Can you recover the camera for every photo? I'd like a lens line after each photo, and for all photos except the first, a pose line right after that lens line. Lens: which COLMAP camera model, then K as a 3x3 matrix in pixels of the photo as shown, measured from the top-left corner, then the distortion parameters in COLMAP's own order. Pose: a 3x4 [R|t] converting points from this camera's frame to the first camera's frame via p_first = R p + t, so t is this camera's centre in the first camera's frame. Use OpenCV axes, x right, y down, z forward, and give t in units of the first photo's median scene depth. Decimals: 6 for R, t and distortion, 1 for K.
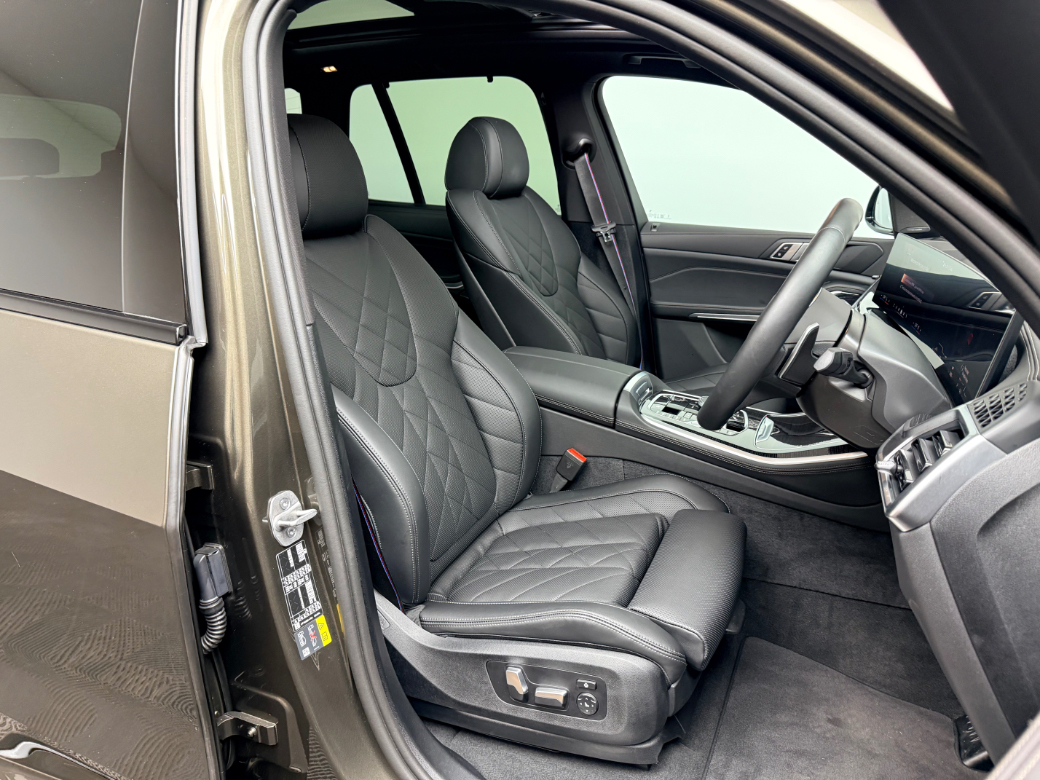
lens RADIAL K [[740.5, 0, 520.0], [0, 740.5, 390.0], [0, 0, 1]] dist [0.083477, -0.100848]
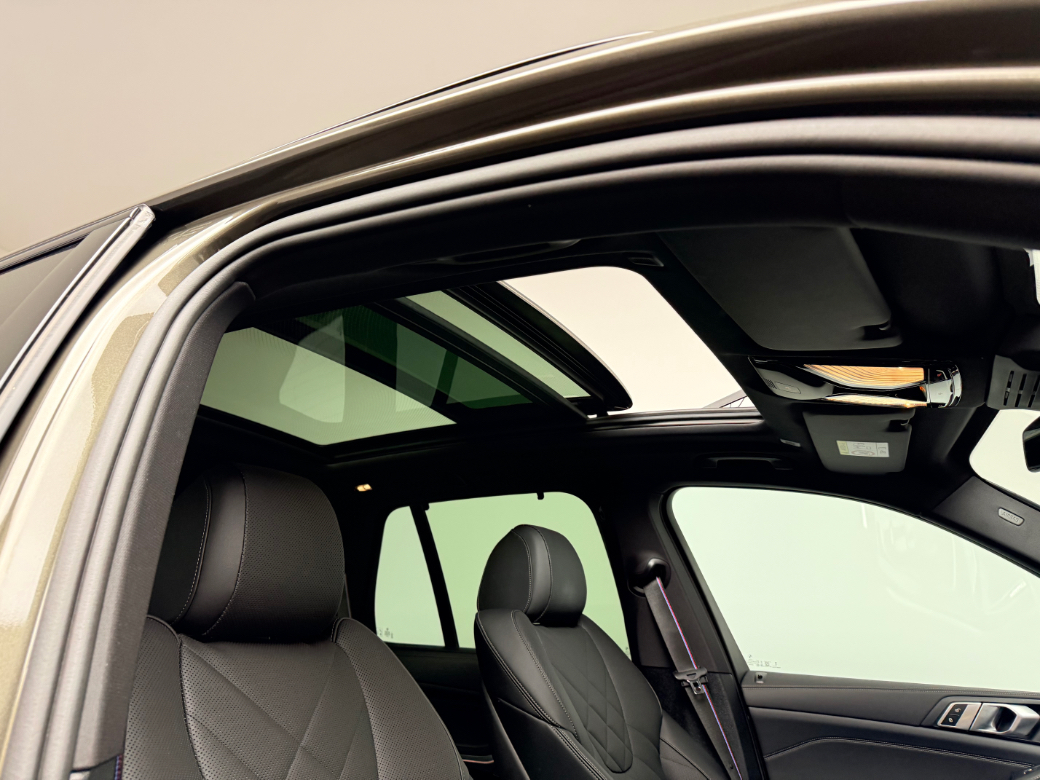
lens RADIAL K [[740.5, 0, 520.0], [0, 740.5, 390.0], [0, 0, 1]] dist [0.083477, -0.100848]
pose [[0.996433, -0.015280, -0.082998, 0.009982], [-0.036077, 0.811959, -0.582599, -0.007810], [0.076293, 0.583515, 0.808511, 0.221994]]
